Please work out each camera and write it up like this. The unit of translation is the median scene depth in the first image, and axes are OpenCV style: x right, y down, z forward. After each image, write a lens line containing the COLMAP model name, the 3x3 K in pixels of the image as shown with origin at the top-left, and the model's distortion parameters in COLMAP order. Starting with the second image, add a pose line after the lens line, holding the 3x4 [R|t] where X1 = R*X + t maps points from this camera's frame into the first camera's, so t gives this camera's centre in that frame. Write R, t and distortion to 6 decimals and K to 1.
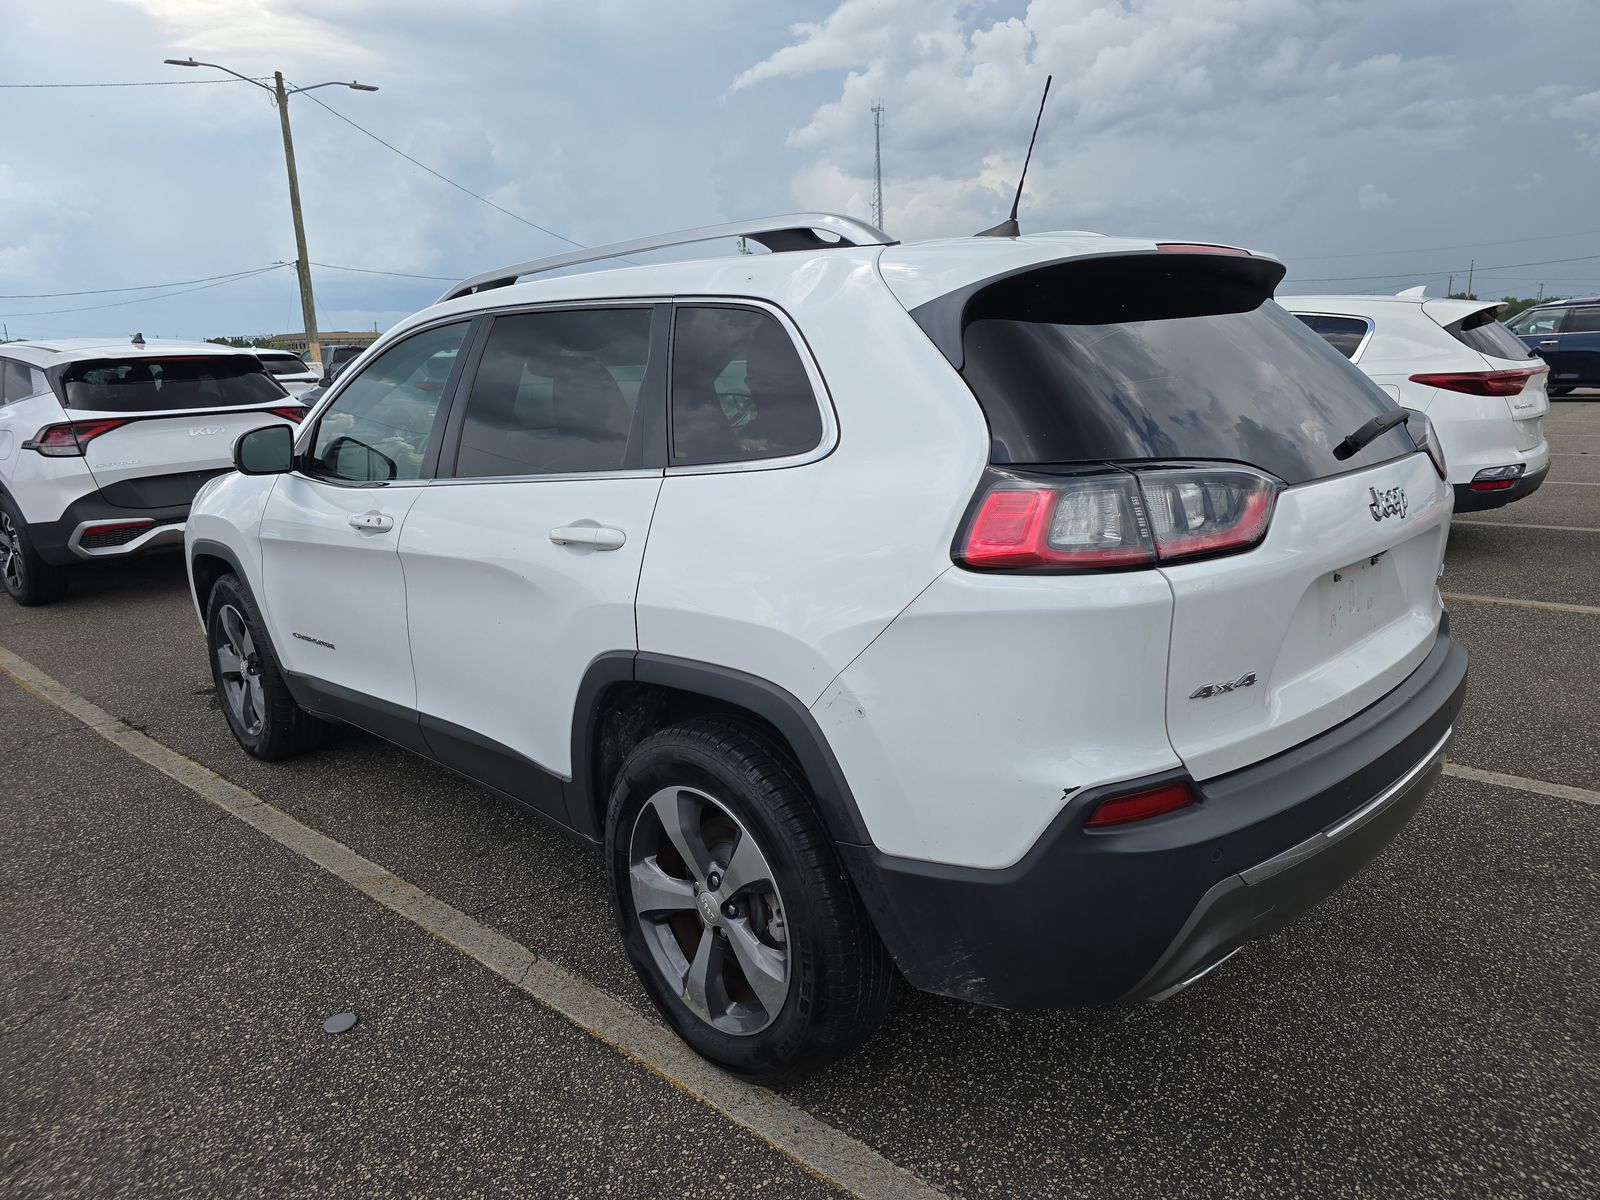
lens RADIAL K [[1081.1, 0, 800.0], [0, 1081.1, 600.0], [0, 0, 1]] dist [0.039903, -0.036392]
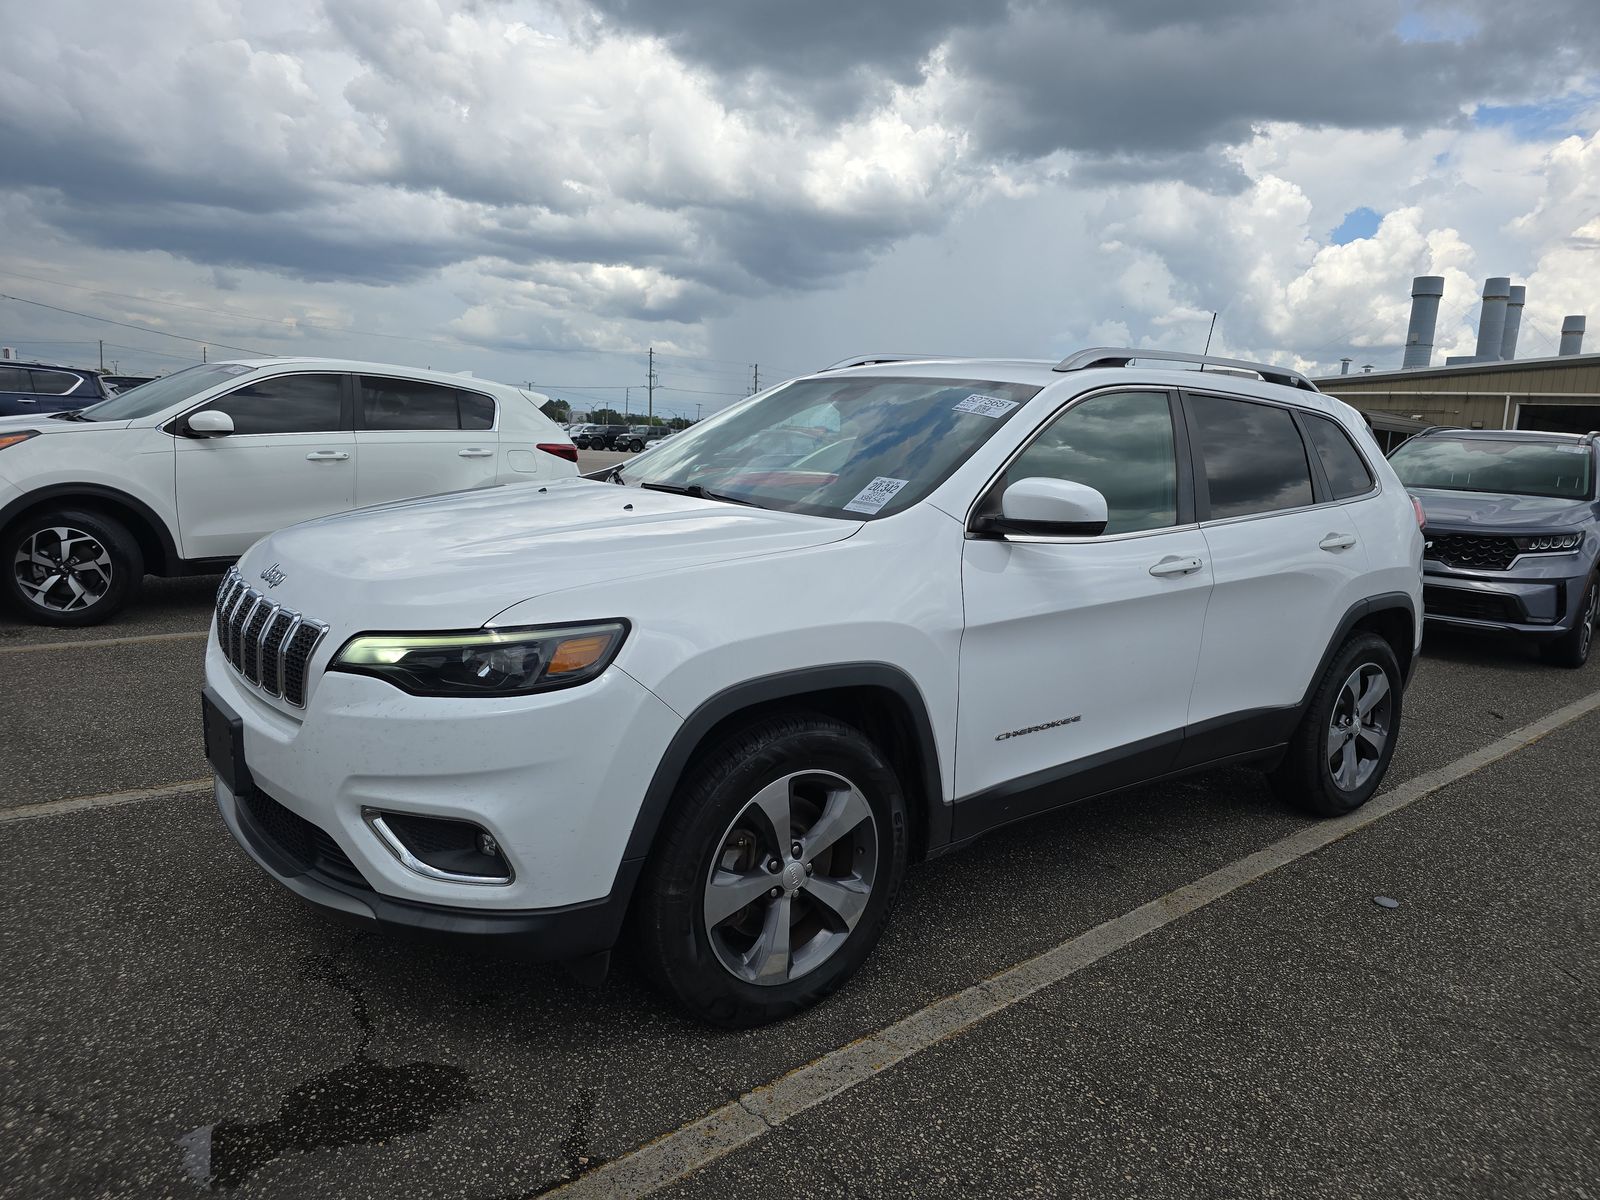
lens RADIAL K [[1081.1, 0, 800.0], [0, 1081.1, 600.0], [0, 0, 1]] dist [0.039903, -0.036392]
pose [[0.102652, -0.108915, 0.988737, -1.441345], [0.161278, 0.982658, 0.091501, -0.190788], [-0.981556, 0.150069, 0.118437, 1.183643]]
